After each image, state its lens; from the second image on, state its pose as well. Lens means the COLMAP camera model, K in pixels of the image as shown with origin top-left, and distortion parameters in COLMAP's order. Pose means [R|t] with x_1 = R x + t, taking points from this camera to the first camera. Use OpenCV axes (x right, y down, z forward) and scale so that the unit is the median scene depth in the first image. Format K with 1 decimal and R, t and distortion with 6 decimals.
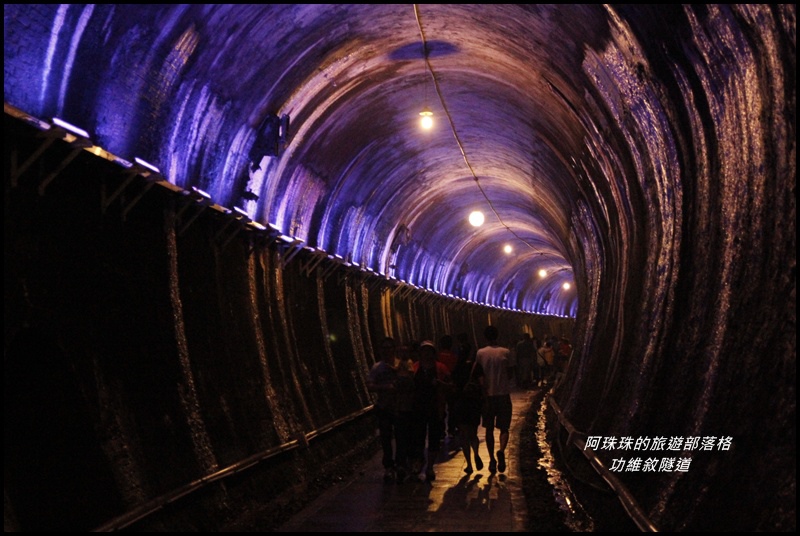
lens RADIAL K [[1217.2, 0, 400.0], [0, 1217.2, 268.0], [0, 0, 1]] dist [0.036665, 0.115671]
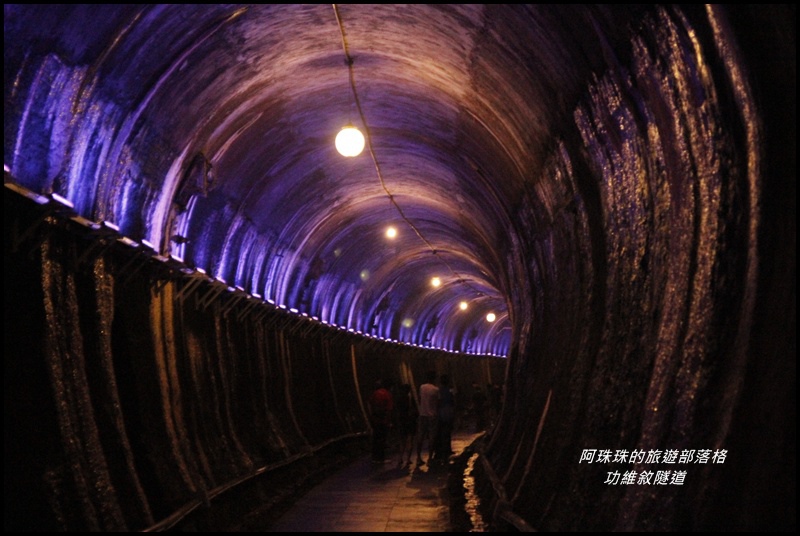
lens RADIAL K [[1335.2, 0, 399.7], [0, 1335.2, 290.0], [0, 0, 1]] dist [0.270735, 0.007659]
pose [[0.992142, 0.006966, 0.124925, 0.022704], [-0.005436, 0.999906, -0.012587, 0.039466], [-0.125000, 0.011809, 0.992086, 0.681666]]
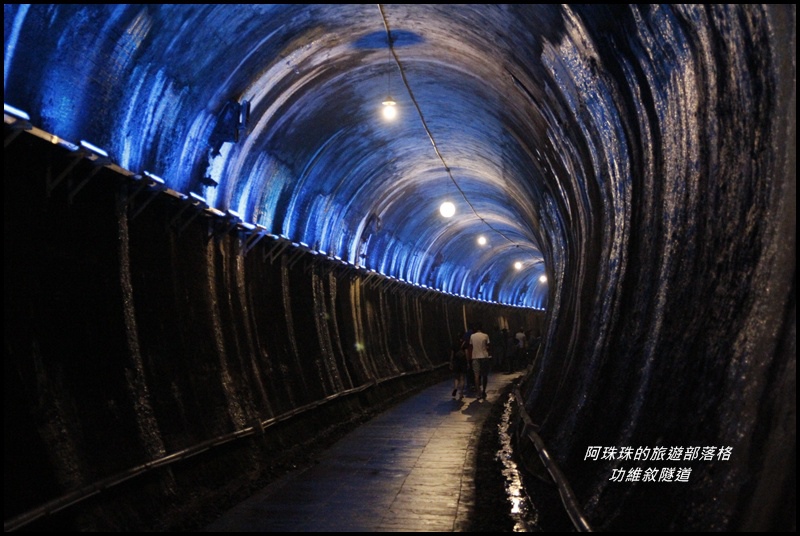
lens RADIAL K [[1217.2, 0, 400.0], [0, 1217.2, 268.0], [0, 0, 1]] dist [0.036665, 0.115671]
pose [[0.999756, 0.019504, 0.010410, 0.021556], [-0.019591, 0.999774, 0.008284, -0.000047], [-0.010246, -0.008486, 0.999912, -0.000069]]
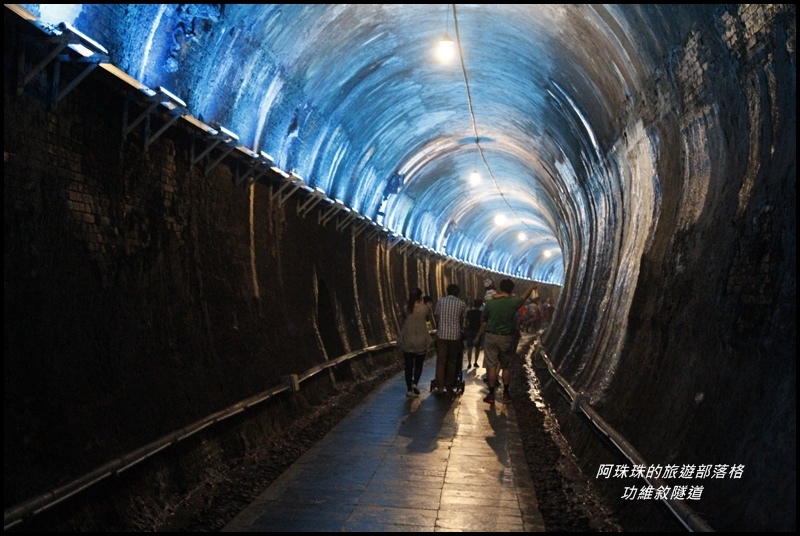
lens RADIAL K [[1191.5, 0, 400.0], [0, 1191.5, 268.0], [0, 0, 1]] dist [0.021597, 0.008219]
pose [[0.997450, 0.067933, -0.021895, -0.041725], [-0.067092, 0.997056, 0.037120, -0.040877], [0.024352, -0.035557, 0.999071, -0.798795]]
